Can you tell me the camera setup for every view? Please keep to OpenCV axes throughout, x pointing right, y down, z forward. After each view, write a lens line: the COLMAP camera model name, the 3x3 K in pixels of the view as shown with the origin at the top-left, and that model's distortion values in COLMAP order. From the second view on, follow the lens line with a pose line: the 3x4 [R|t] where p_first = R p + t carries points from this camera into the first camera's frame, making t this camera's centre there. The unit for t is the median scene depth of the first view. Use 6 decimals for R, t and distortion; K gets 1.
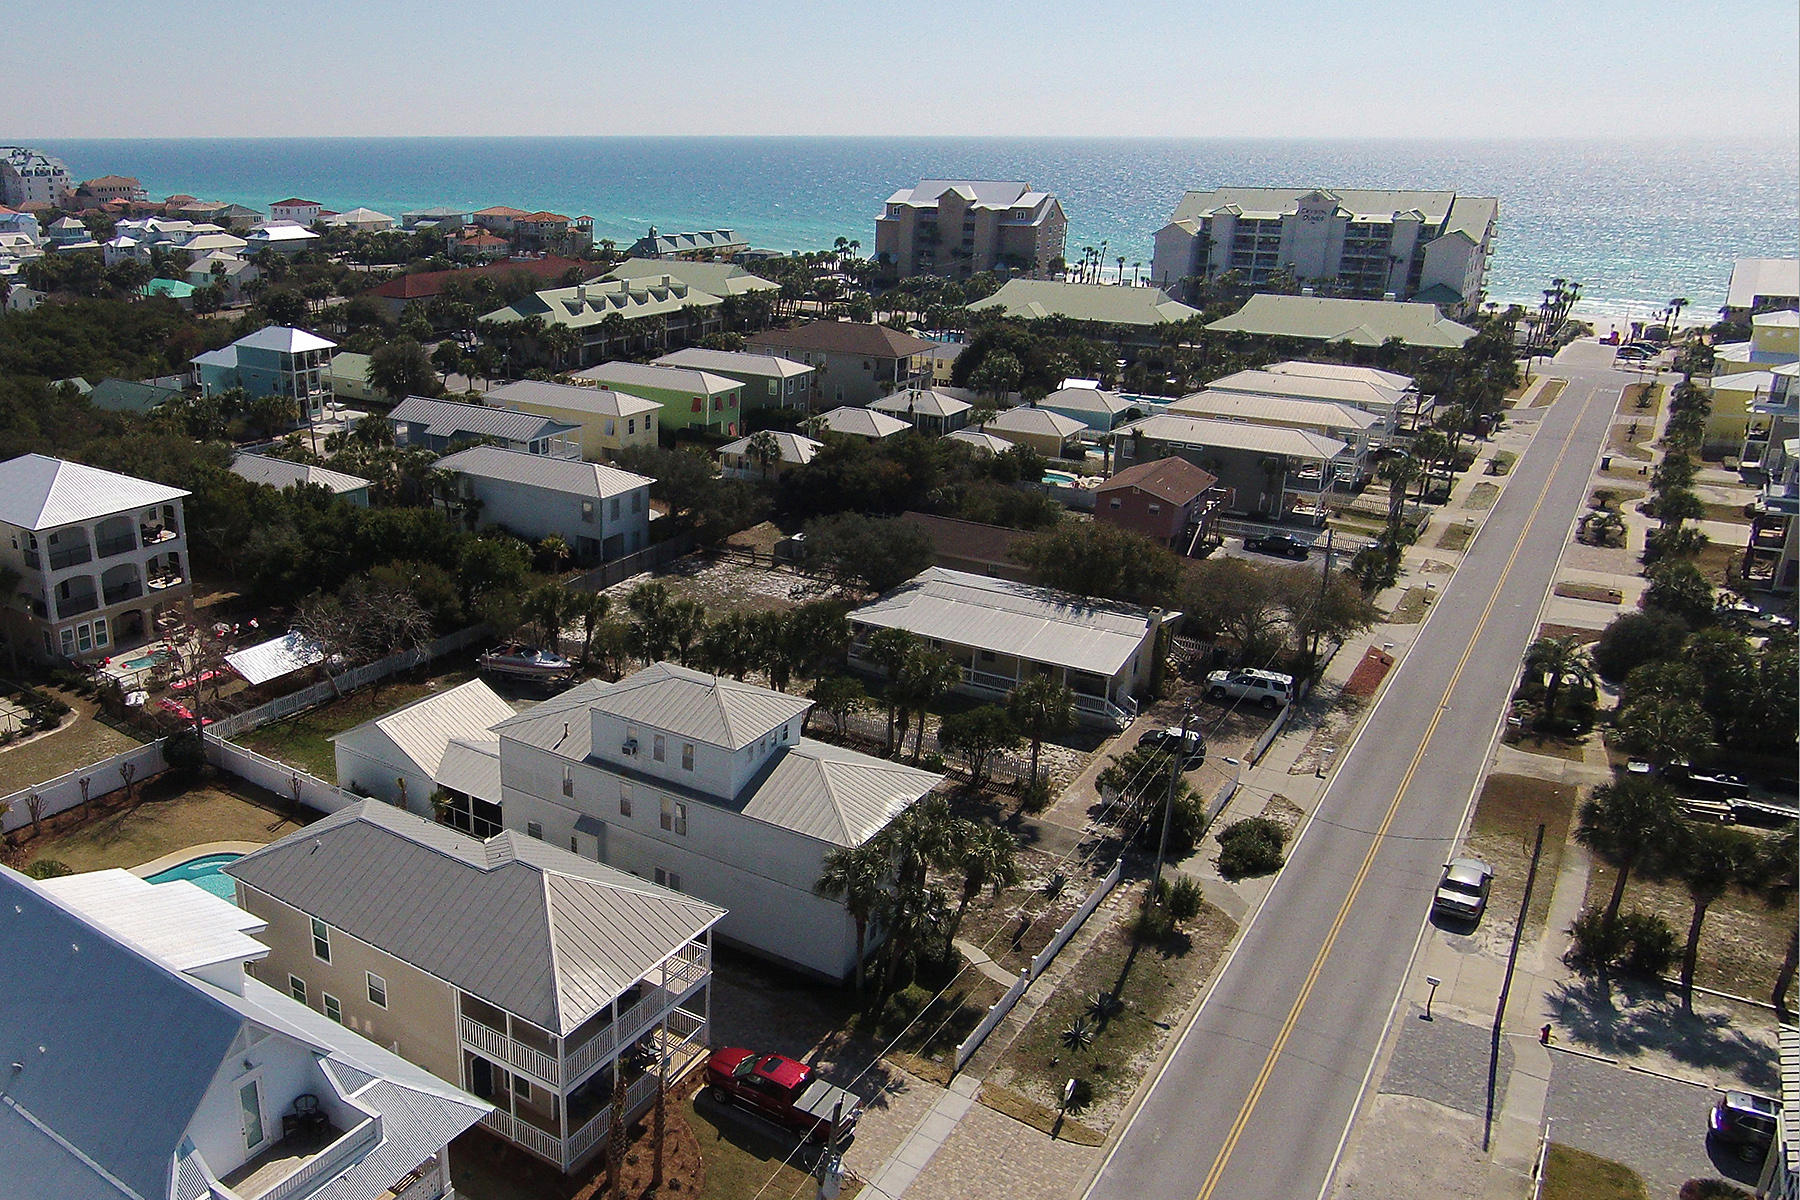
lens RADIAL K [[1410.4, 0, 900.0], [0, 1410.4, 600.0], [0, 0, 1]] dist [0.000311, 0.000872]
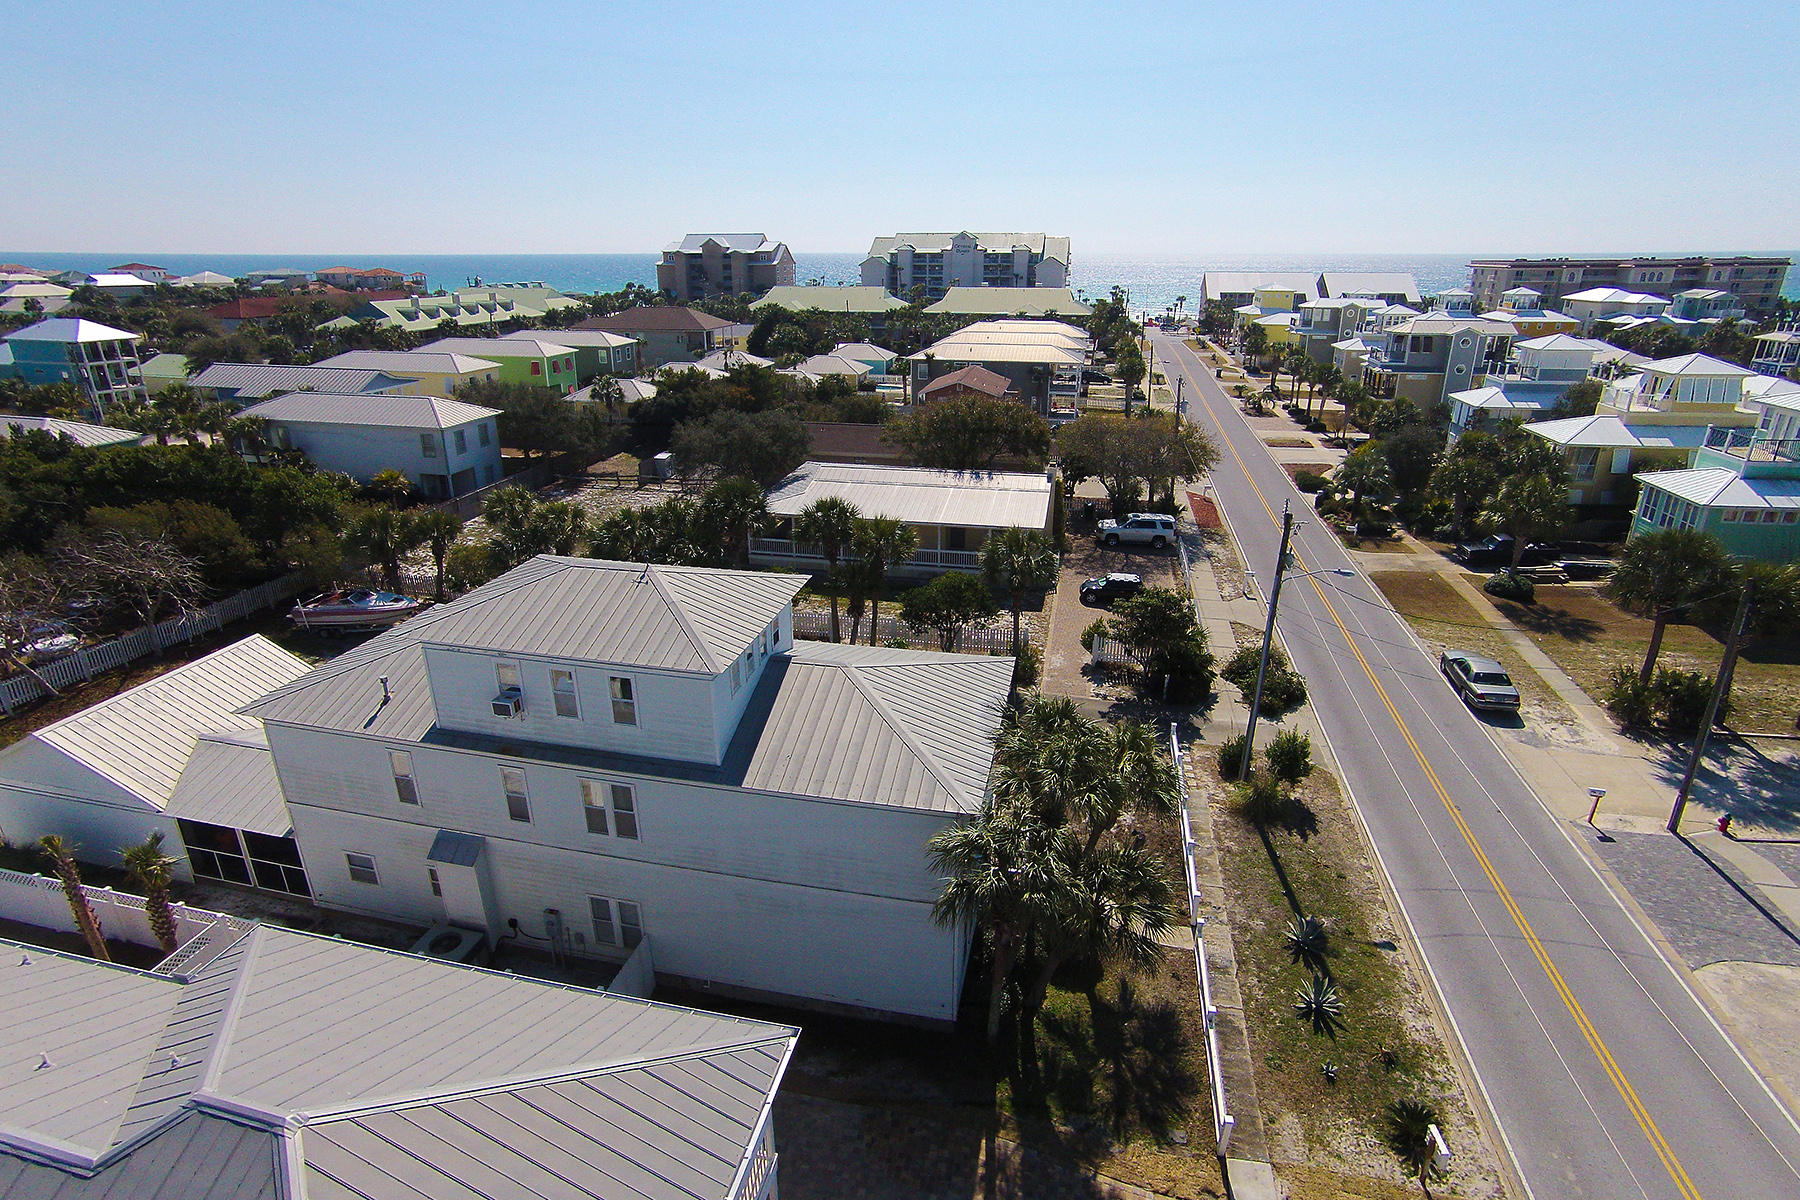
lens RADIAL K [[846.7, 0, 924.2], [0, 846.7, 568.8], [0, 0, 1]] dist [-0.076576, 0.029183]
pose [[0.951621, -0.142706, 0.272126, -0.082787], [0.136449, 0.989761, 0.041881, 0.043430], [-0.275316, -0.002723, 0.961350, 0.452904]]
